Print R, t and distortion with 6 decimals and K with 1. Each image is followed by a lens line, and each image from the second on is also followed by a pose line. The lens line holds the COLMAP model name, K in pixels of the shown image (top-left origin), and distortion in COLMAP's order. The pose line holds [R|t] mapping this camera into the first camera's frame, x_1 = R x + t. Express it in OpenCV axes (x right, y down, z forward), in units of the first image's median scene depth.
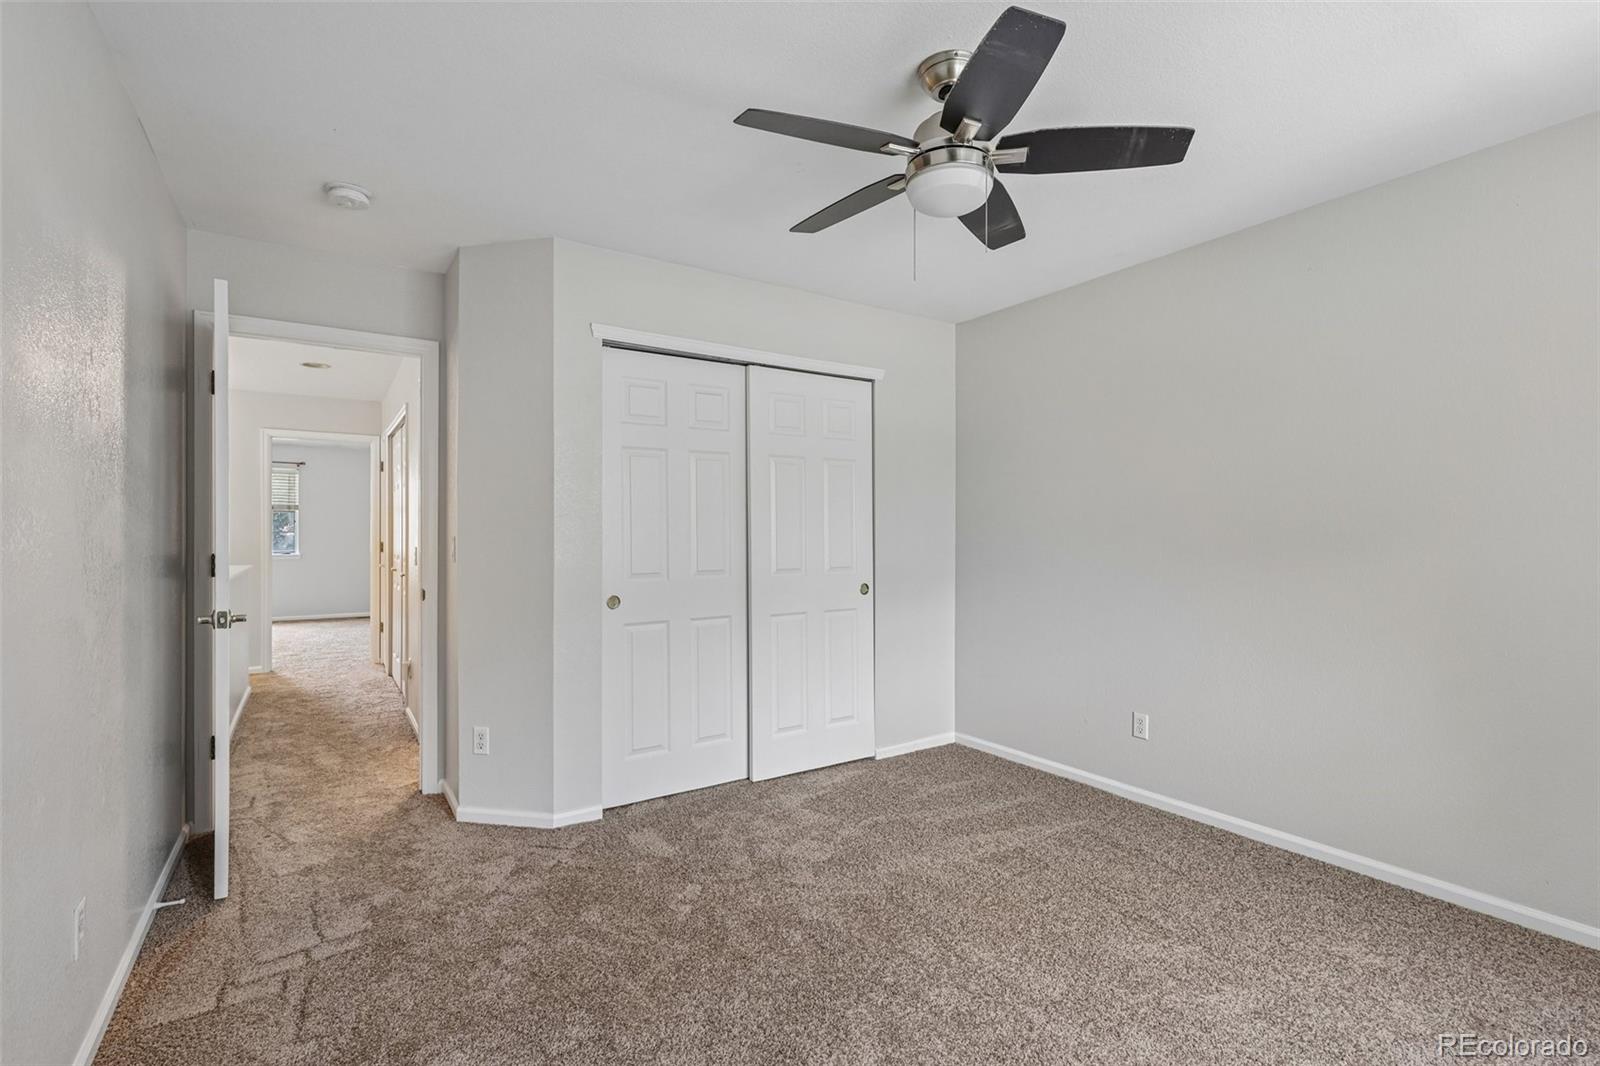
lens RADIAL K [[744.6, 0, 798.4], [0, 744.6, 529.4], [0, 0, 1]] dist [-0.003373, 0.002917]
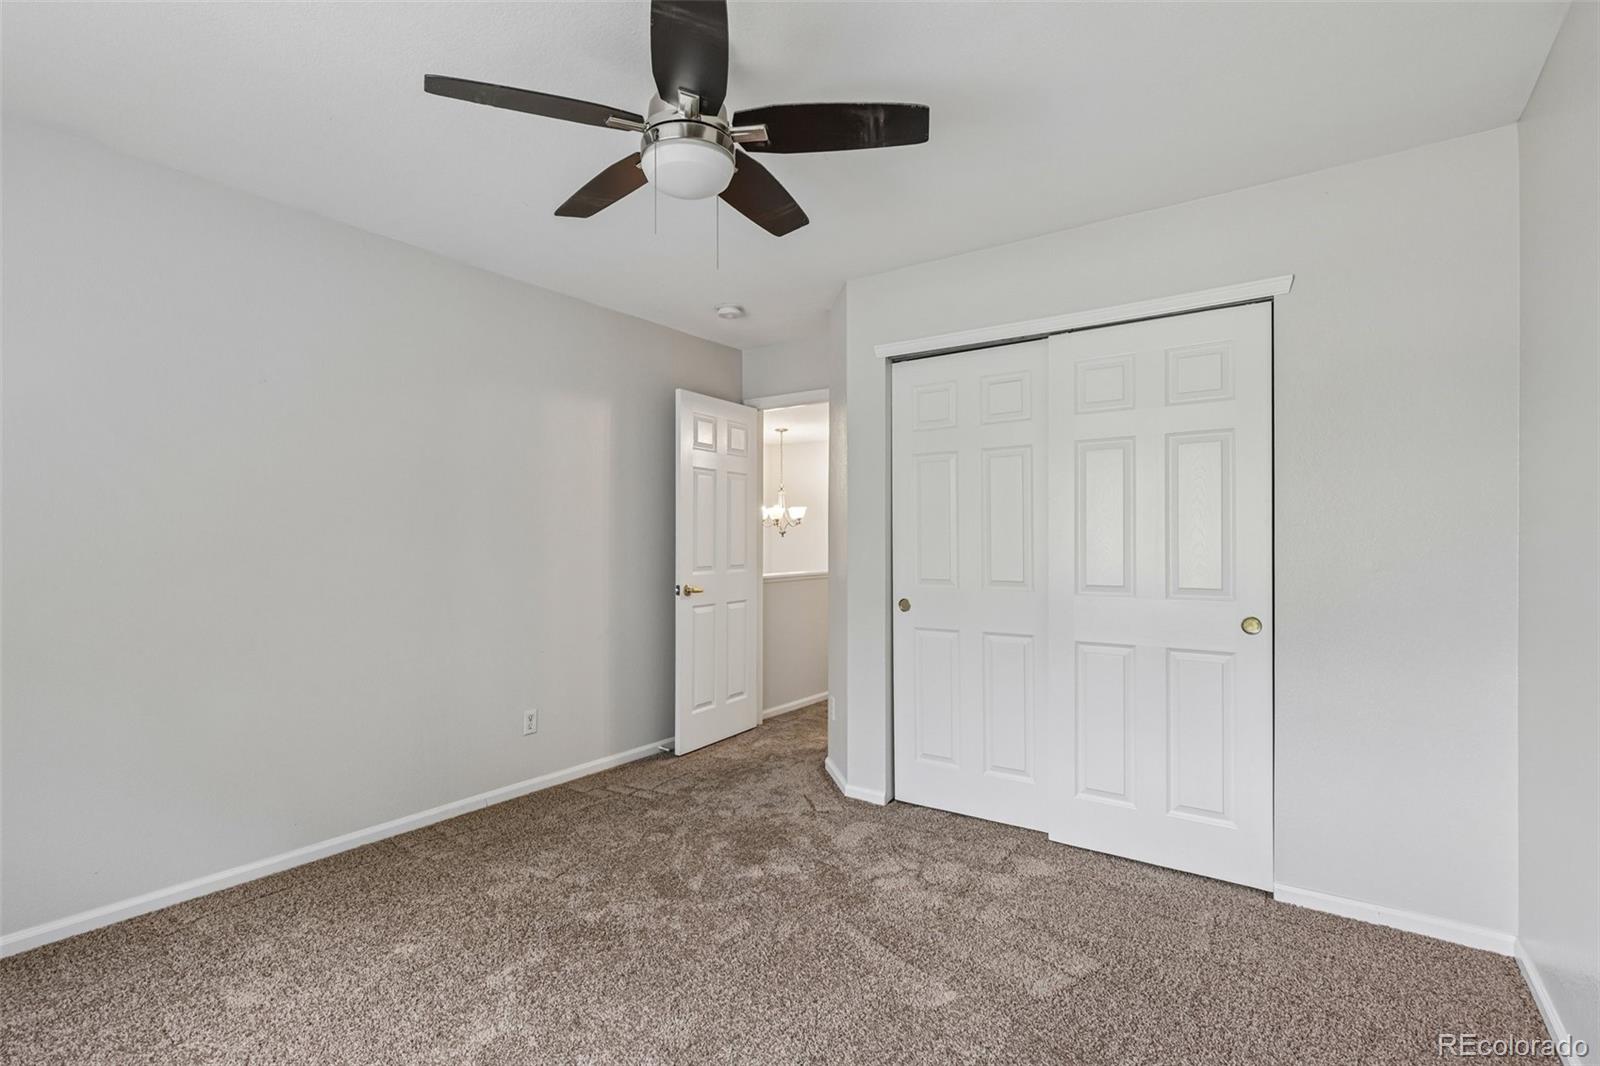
lens RADIAL K [[744.6, 0, 797.6], [0, 744.6, 536.3], [0, 0, 1]] dist [-0.003373, 0.002917]
pose [[0.352457, -0.007511, -0.935798, 0.687369], [0.001047, 0.999970, -0.007632, 0.009050], [0.935827, 0.001710, 0.352455, 0.499910]]
